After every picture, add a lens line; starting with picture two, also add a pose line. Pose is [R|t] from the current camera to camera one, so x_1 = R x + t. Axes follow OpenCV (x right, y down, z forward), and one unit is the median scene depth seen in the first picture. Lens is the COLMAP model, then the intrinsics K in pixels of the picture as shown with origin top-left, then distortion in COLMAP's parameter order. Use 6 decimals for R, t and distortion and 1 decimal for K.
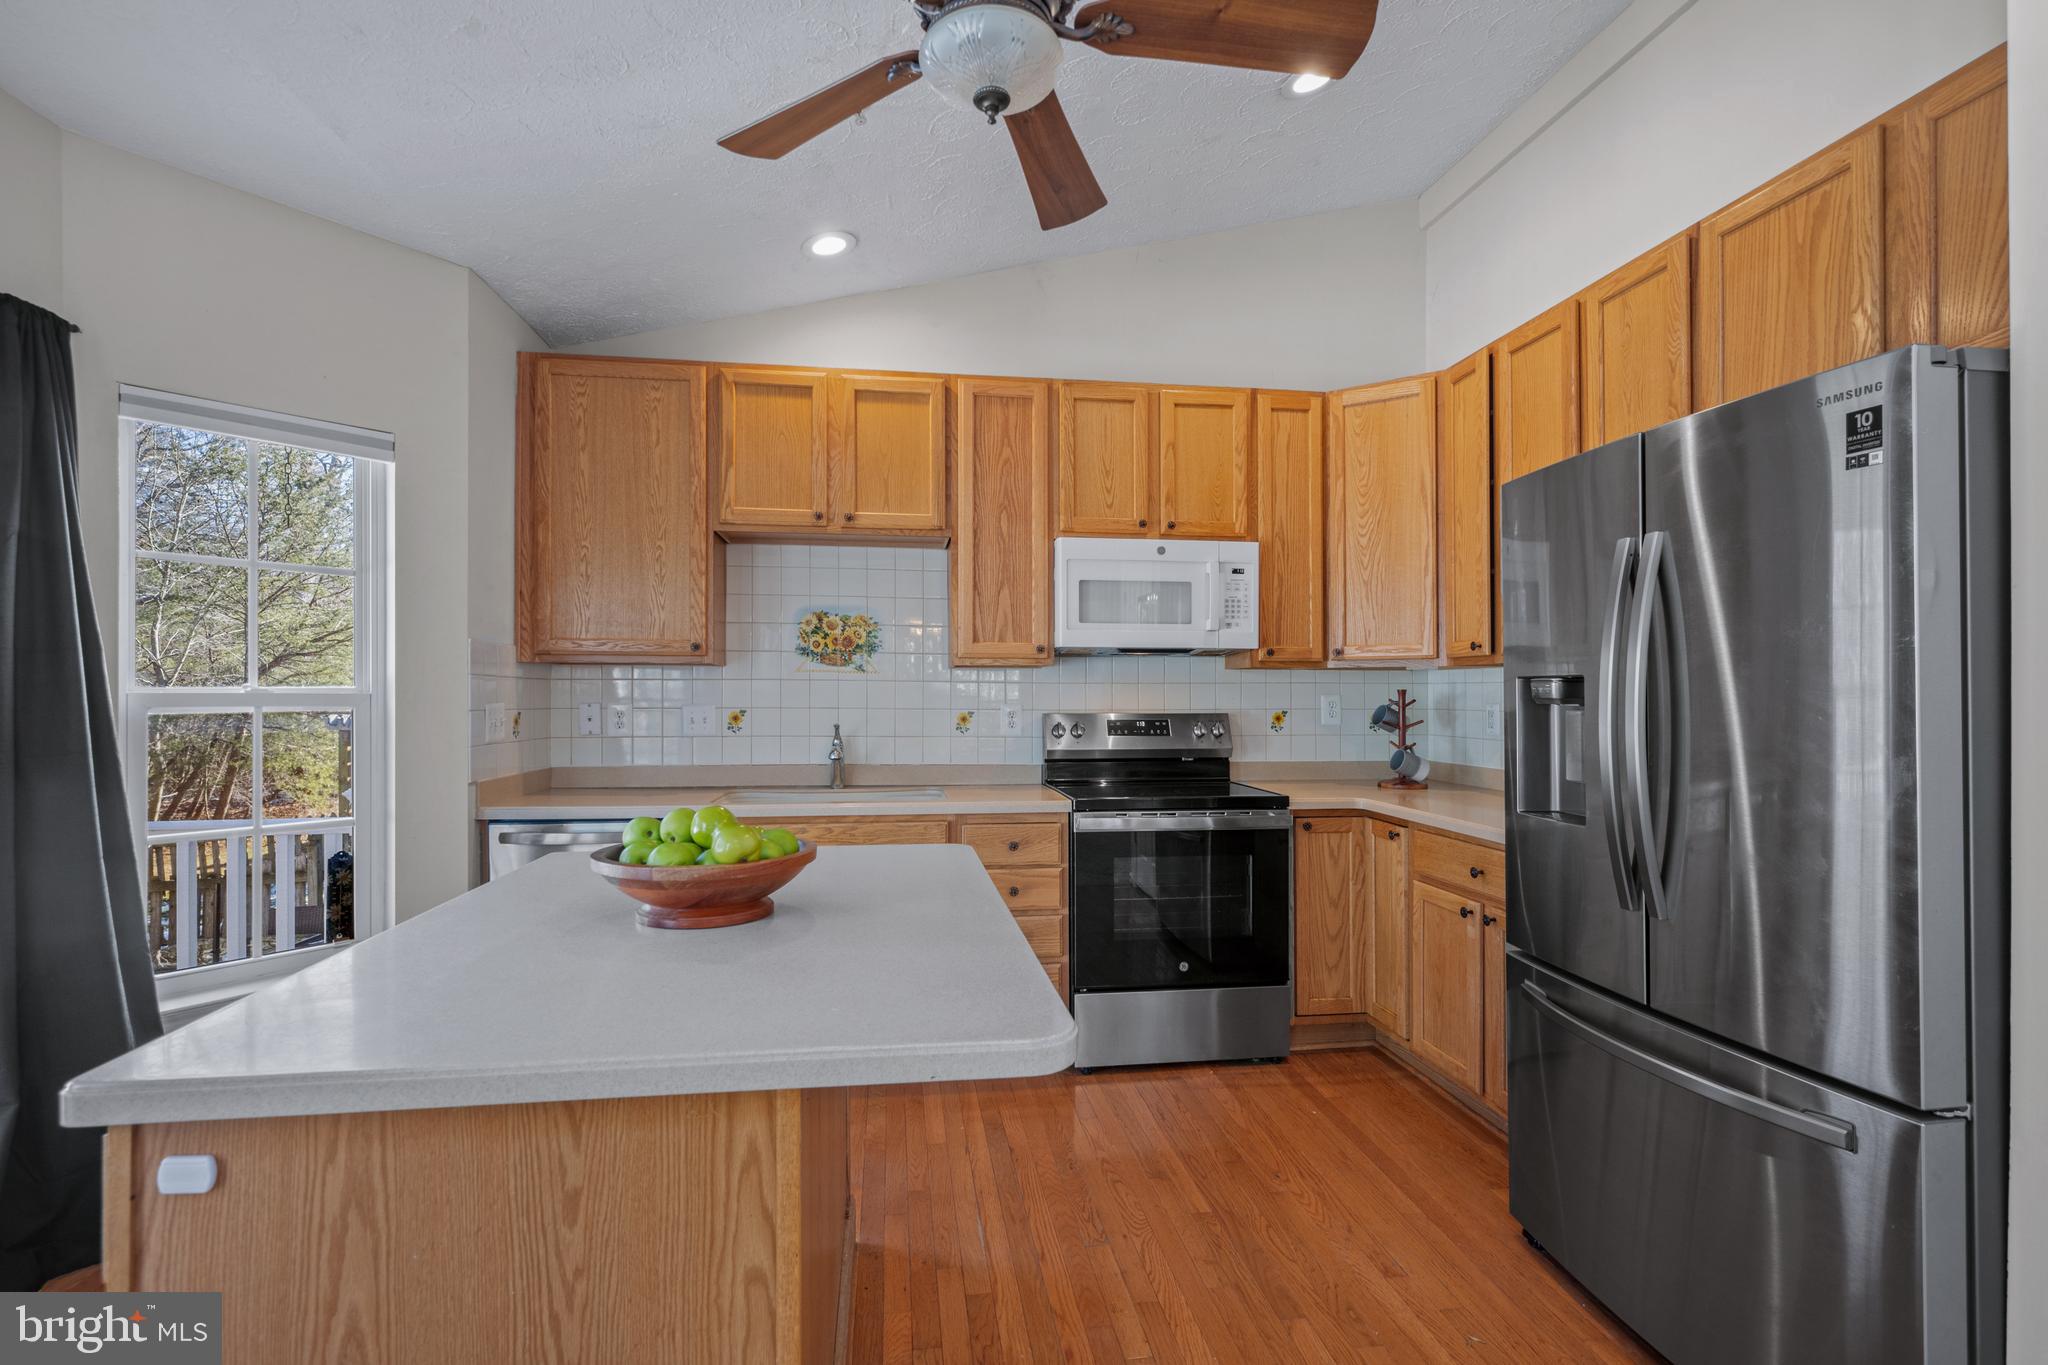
lens RADIAL K [[938.2, 0, 1023.9], [0, 938.2, 692.3], [0, 0, 1]] dist [-0.000972, 0.000070]
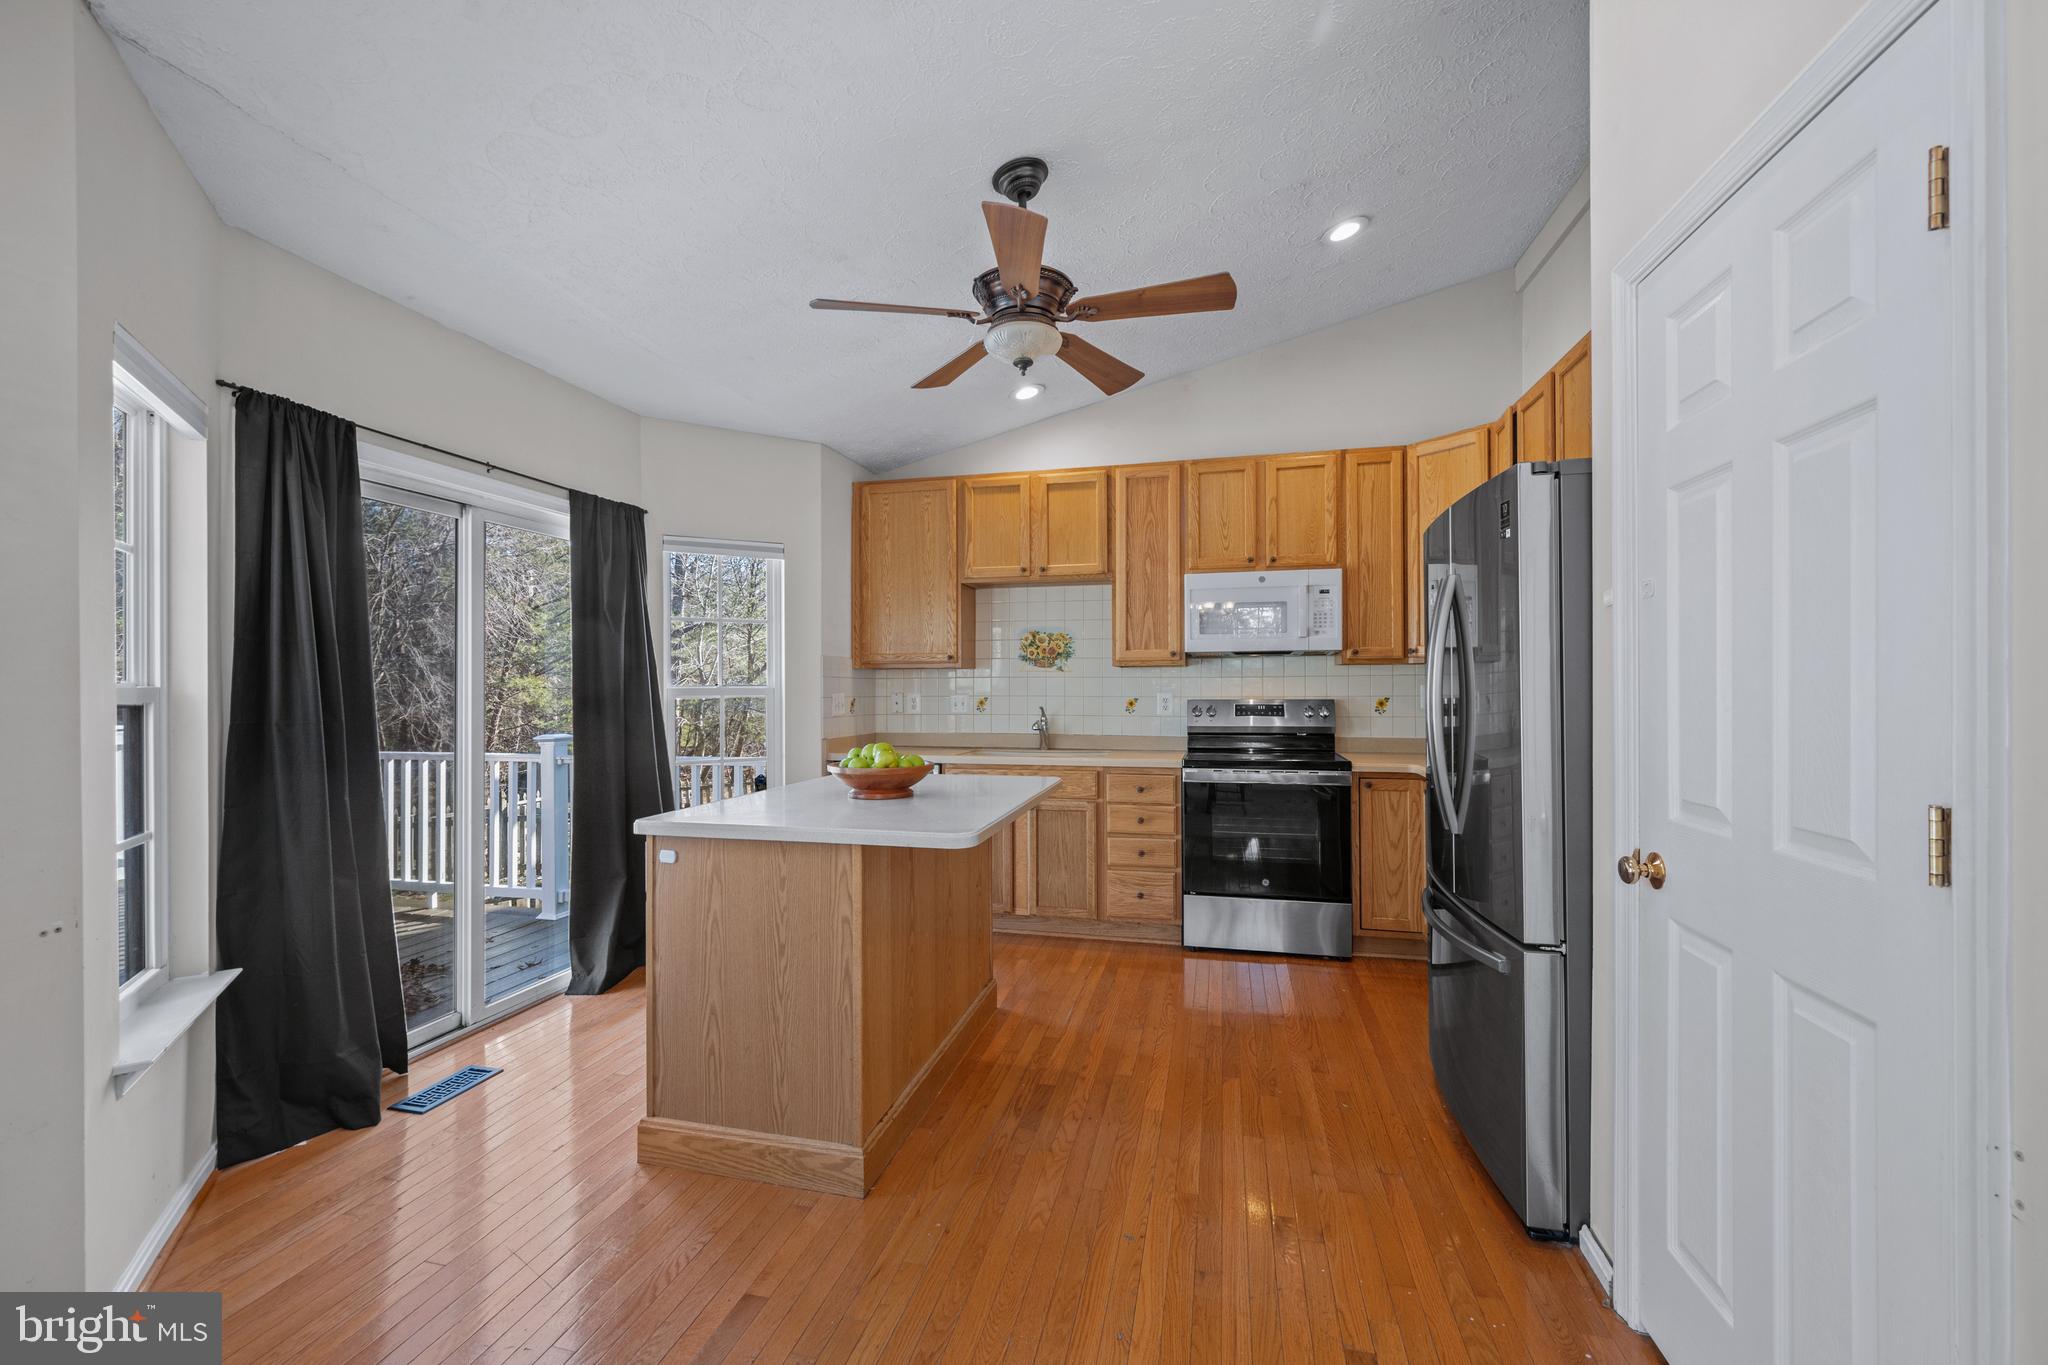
lens RADIAL K [[822.2, 0, 1024.0], [0, 822.2, 682.5], [0, 0, 1]] dist [-0.000915, -0.000656]
pose [[0.930428, -0.008399, -0.366378, 0.261981], [0.007463, 0.999964, -0.003973, 0.000465], [0.366399, 0.000962, 0.930457, -0.235293]]
